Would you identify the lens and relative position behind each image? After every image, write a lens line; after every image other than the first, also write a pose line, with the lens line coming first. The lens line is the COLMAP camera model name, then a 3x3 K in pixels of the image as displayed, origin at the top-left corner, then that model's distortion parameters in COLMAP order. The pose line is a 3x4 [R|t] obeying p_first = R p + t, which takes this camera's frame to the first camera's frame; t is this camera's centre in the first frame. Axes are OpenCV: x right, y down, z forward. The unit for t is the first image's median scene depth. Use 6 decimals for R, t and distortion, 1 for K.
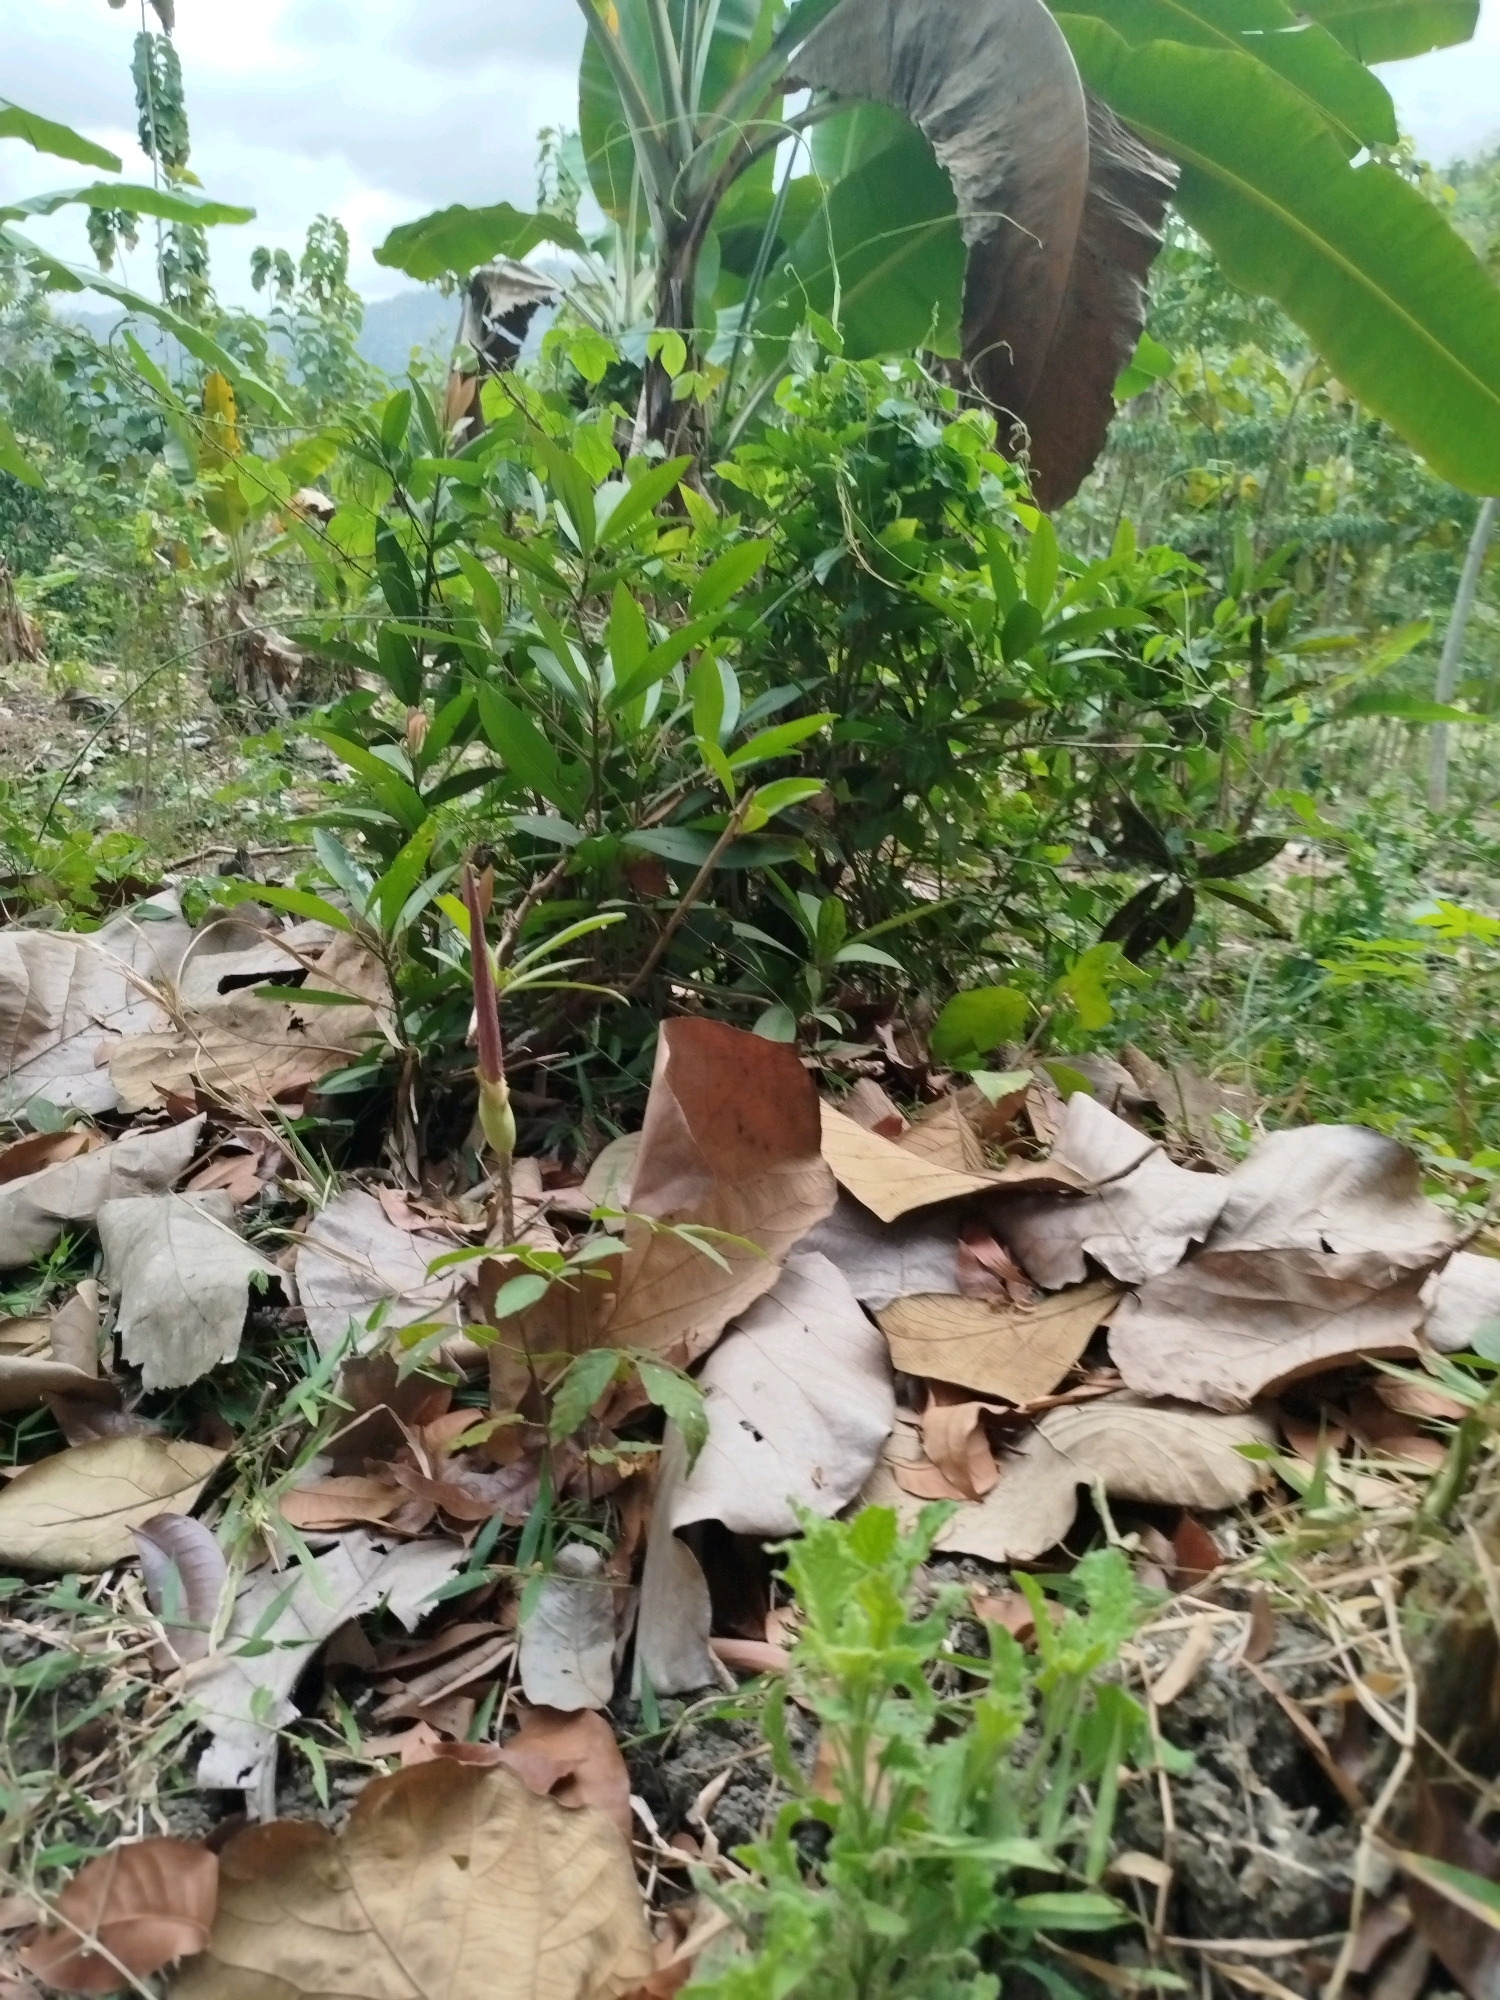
lens RADIAL K [[1427.9, 0, 747.4], [0, 1427.9, 1026.8], [0, 0, 1]] dist [0.004988, -0.003861]
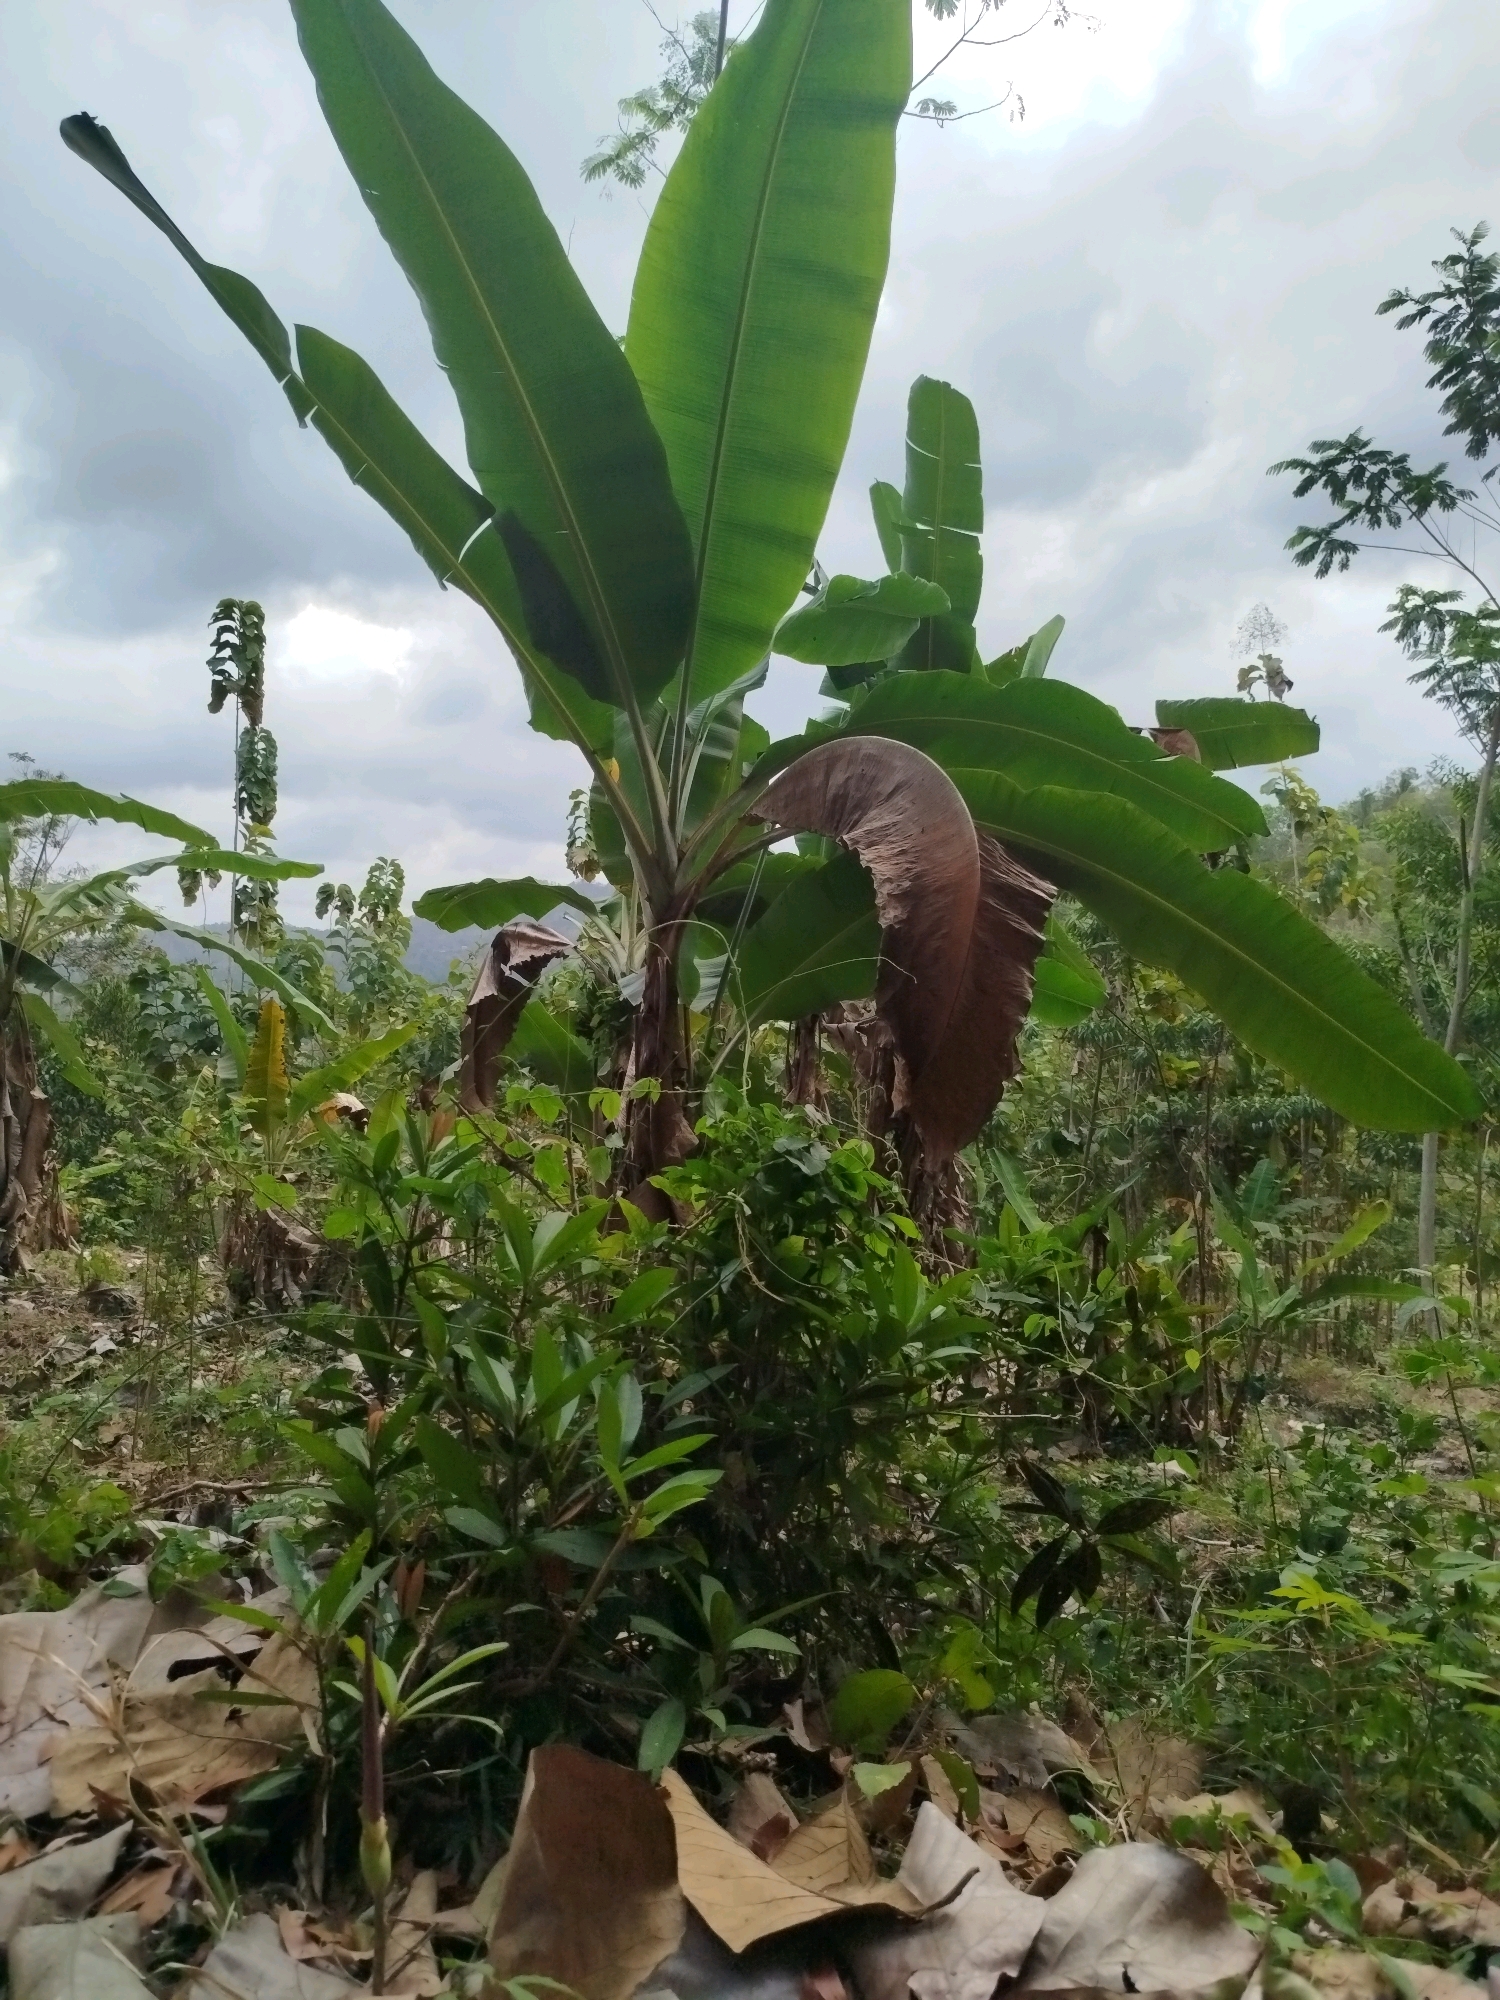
lens RADIAL K [[1420.1, 0, 743.7], [0, 1420.1, 1000.4], [0, 0, 1]] dist [-0.018386, 0.045835]
pose [[0.999842, -0.016300, -0.007137, 0.067488], [0.012087, 0.916508, -0.399833, -0.051595], [0.013059, 0.399684, 0.916560, -0.150962]]
